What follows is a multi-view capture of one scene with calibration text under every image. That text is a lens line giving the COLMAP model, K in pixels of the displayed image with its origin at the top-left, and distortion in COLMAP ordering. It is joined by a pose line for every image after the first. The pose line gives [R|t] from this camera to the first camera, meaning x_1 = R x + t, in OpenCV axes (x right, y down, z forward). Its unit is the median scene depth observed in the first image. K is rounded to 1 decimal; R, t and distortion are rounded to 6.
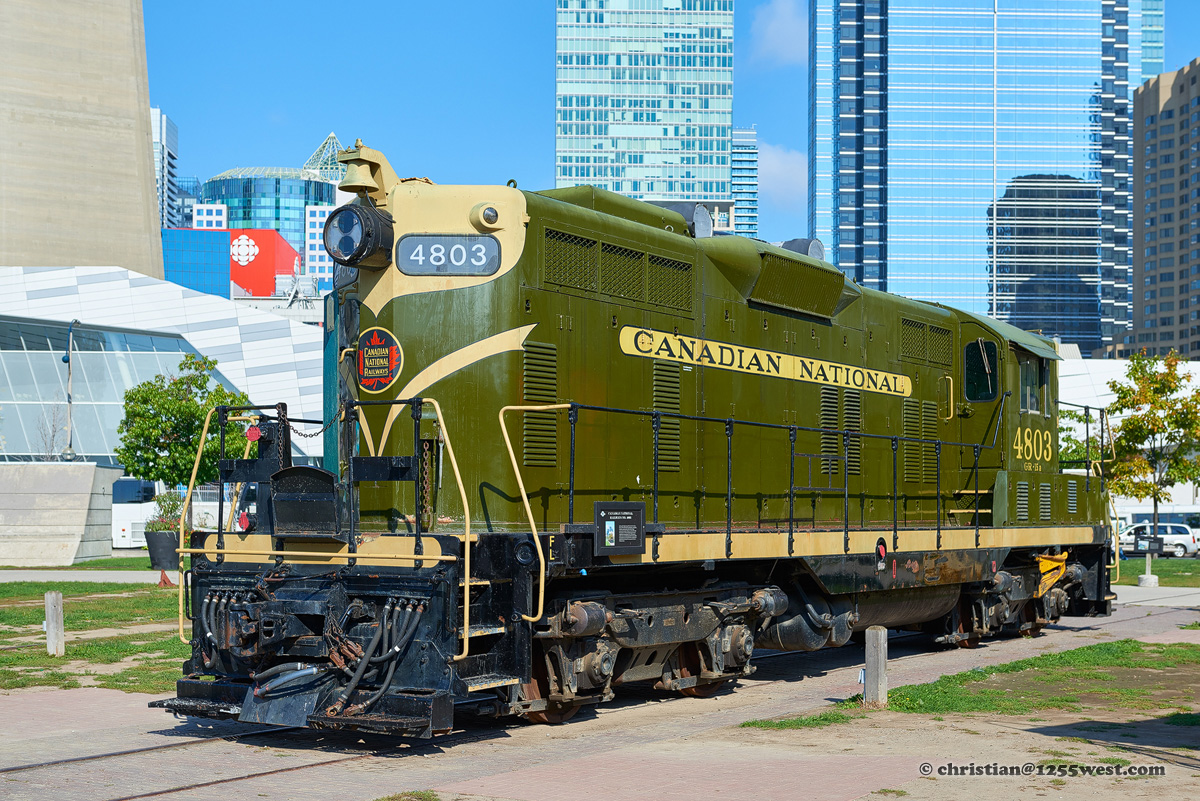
lens RADIAL K [[1722.3, 0, 633.3], [0, 1722.3, 492.5], [0, 0, 1]] dist [0.008072, 0.000000]
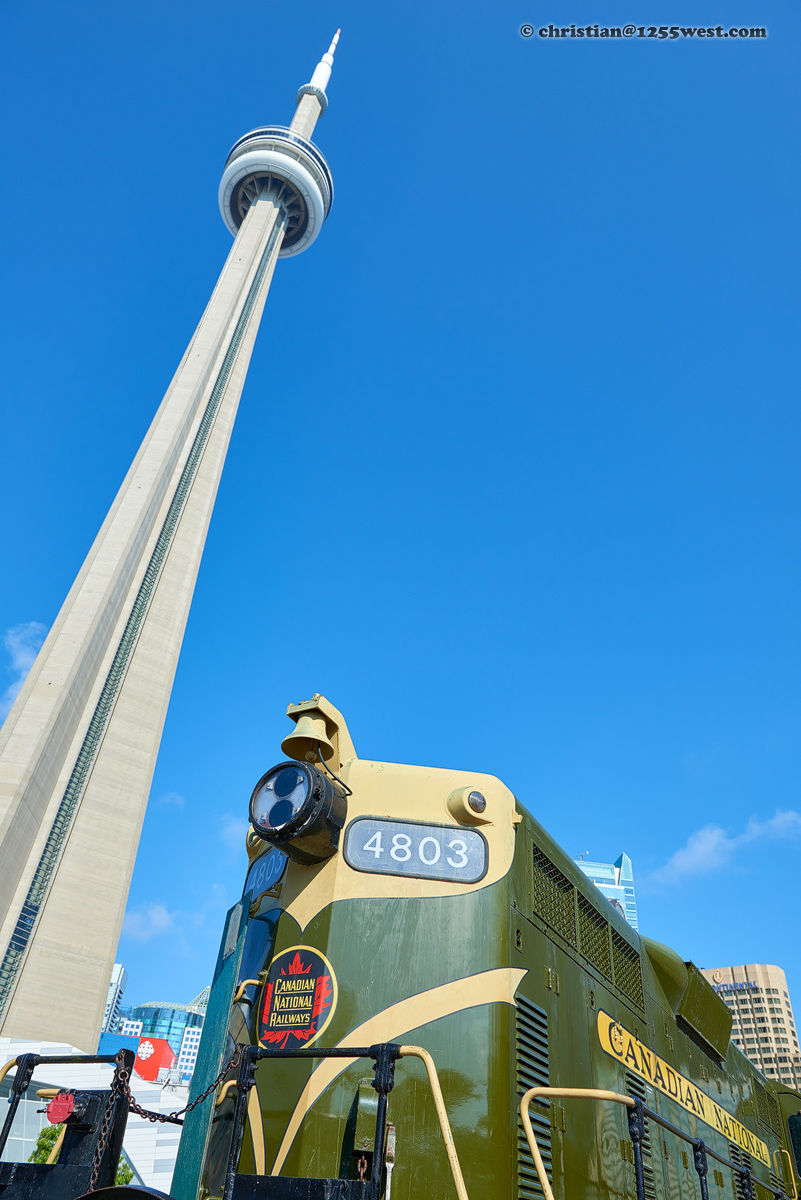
lens RADIAL K [[816.2, 0, 399.6], [0, 816.2, 601.8], [0, 0, 1]] dist [0.004425, -0.006831]
pose [[0.995506, 0.094679, -0.001911, -0.104506], [-0.075596, 0.782379, -0.618197, -0.005976], [-0.057035, 0.615564, 0.786021, 0.565748]]
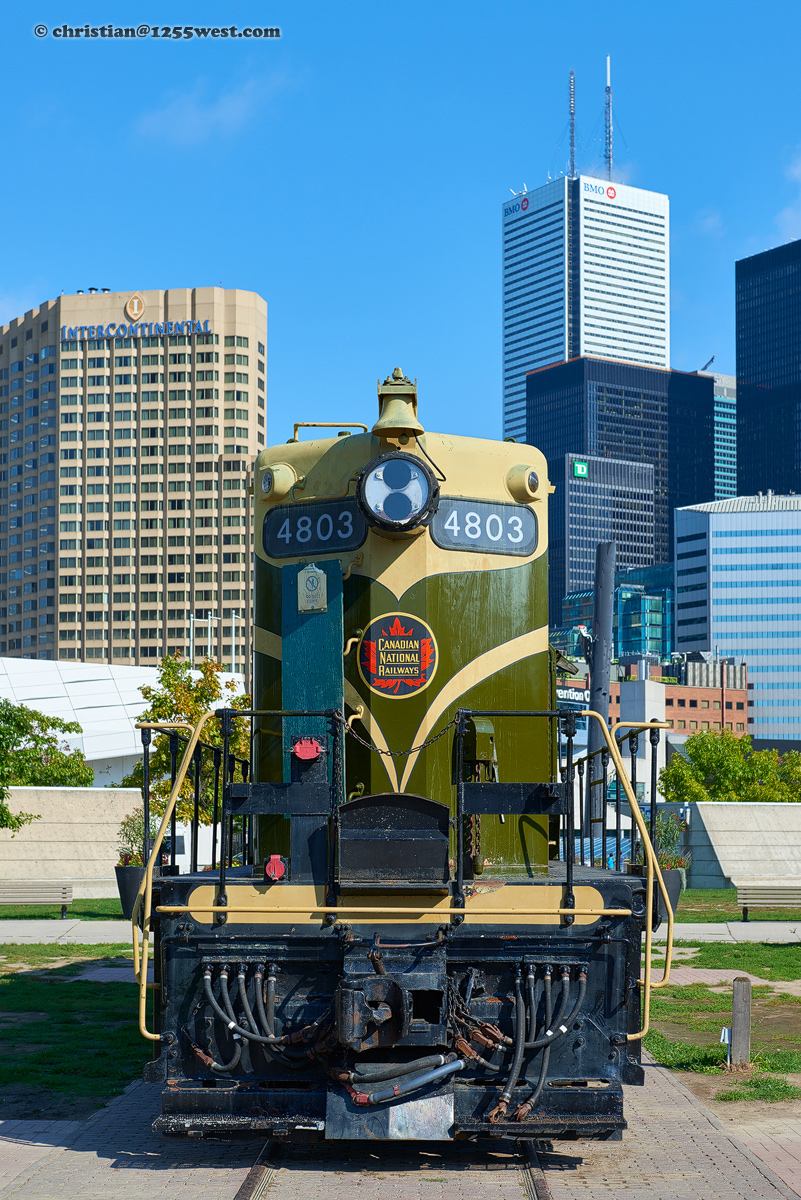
lens RADIAL K [[2044.3, 0, 440.3], [0, 2044.3, 753.8], [0, 0, 1]] dist [-0.005358, 0.000000]
pose [[0.849605, 0.020455, 0.527022, -0.521529], [-0.005148, 0.999522, -0.030495, -0.004494], [-0.527394, 0.023195, 0.849304, 0.184692]]
